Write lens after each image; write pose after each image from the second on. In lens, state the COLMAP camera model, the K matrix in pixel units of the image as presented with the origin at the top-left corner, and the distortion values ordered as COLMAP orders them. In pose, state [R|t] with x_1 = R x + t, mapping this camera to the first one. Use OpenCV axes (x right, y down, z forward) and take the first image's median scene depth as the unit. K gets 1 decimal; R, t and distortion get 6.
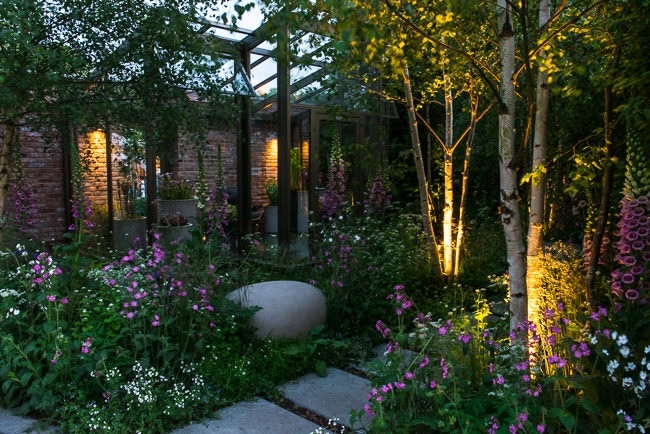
lens RADIAL K [[533.7, 0, 324.1], [0, 533.7, 215.8], [0, 0, 1]] dist [-0.002868, 0.001626]
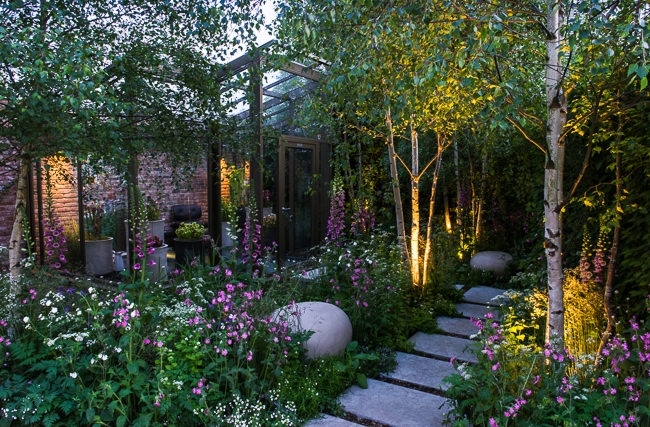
lens RADIAL K [[483.3, 0, 326.4], [0, 483.3, 215.6], [0, 0, 1]] dist [-0.014701, -0.008818]
pose [[0.973894, -0.017084, 0.226358, -0.205132], [0.018650, 0.999815, -0.004781, -0.040792], [-0.226234, 0.008877, 0.974033, 0.011265]]
